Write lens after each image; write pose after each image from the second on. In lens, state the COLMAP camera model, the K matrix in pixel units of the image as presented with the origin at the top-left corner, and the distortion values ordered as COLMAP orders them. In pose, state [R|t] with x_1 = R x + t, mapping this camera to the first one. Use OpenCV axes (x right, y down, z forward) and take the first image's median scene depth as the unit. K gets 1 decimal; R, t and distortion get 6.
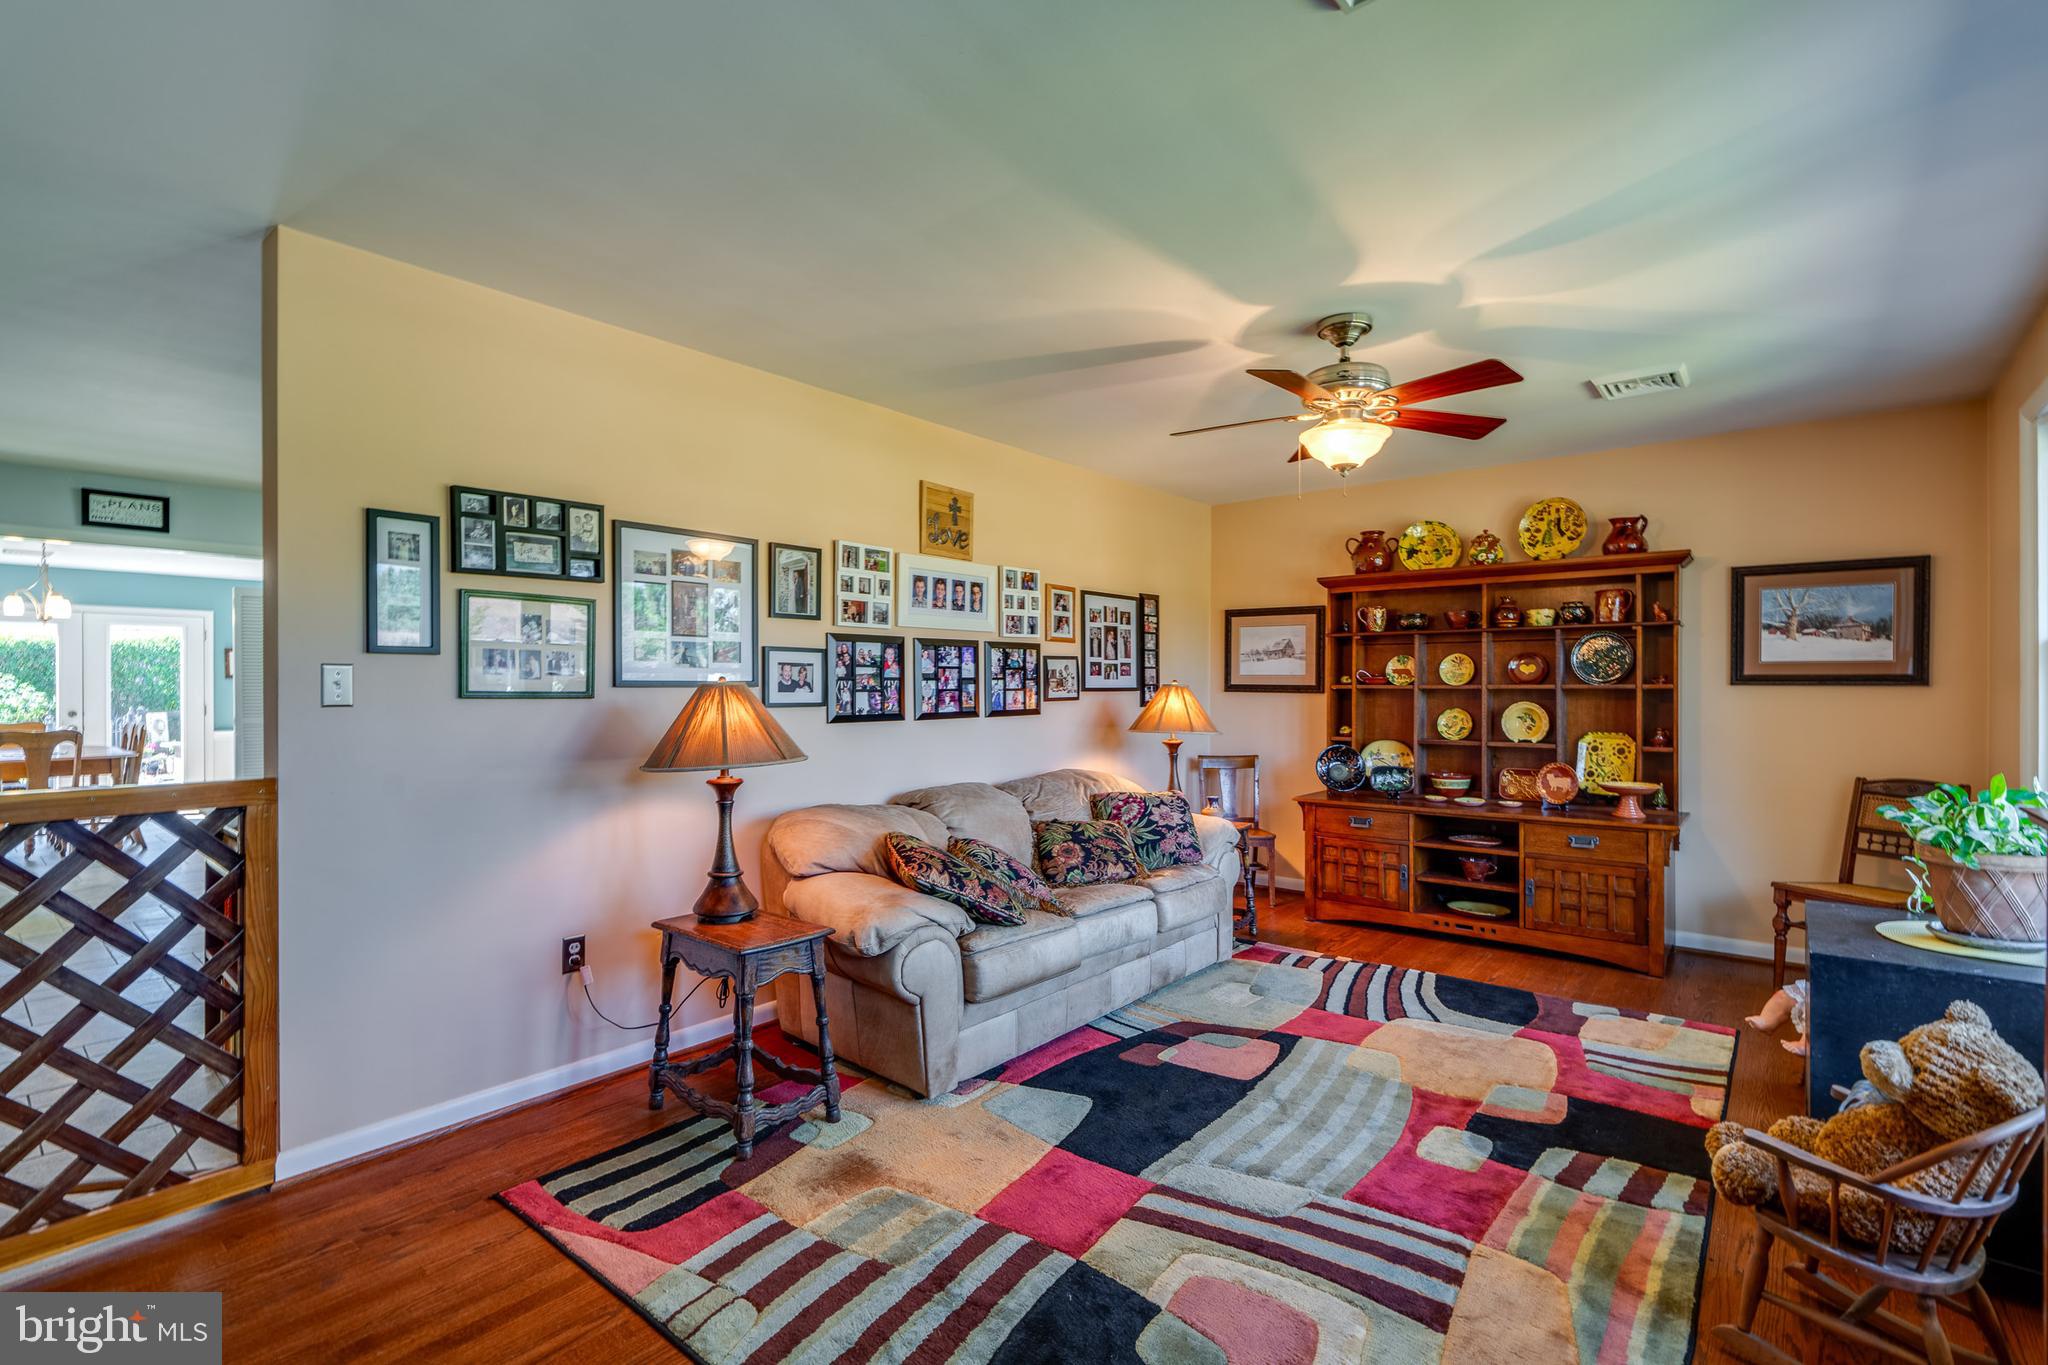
lens RADIAL K [[942.3, 0, 1021.6], [0, 942.3, 674.4], [0, 0, 1]] dist [-0.003411, 0.000839]
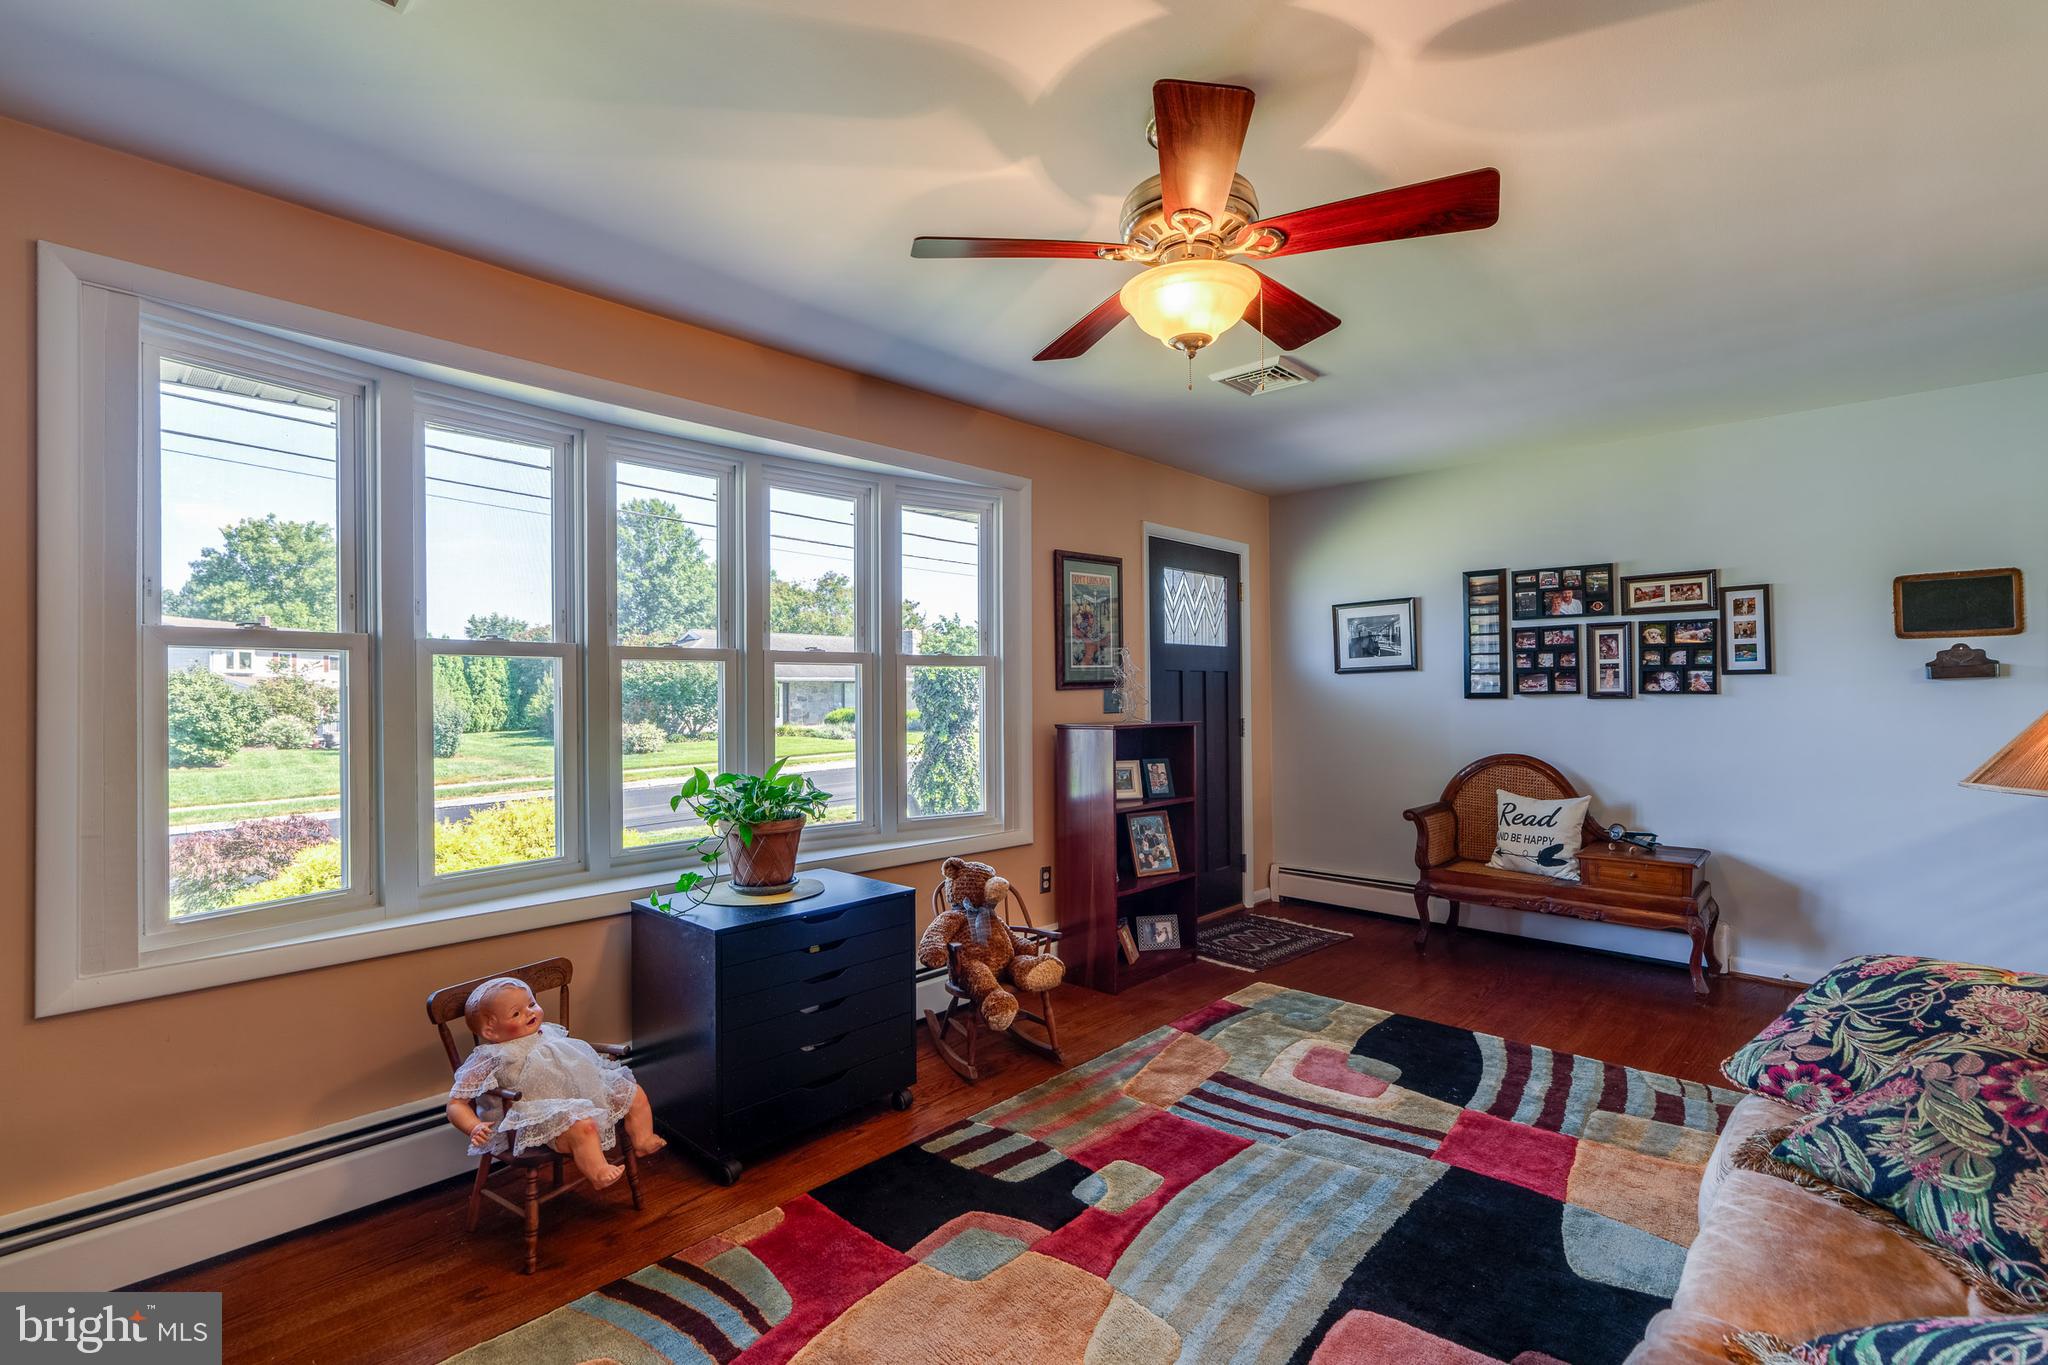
lens RADIAL K [[936.3, 0, 1029.9], [0, 936.3, 678.3], [0, 0, 1]] dist [0.000067, 0.000164]
pose [[-0.998706, 0.005145, 0.050591, 0.507759], [0.004037, 0.999750, -0.021973, 0.022132], [-0.050692, -0.021740, -0.998478, 1.975416]]
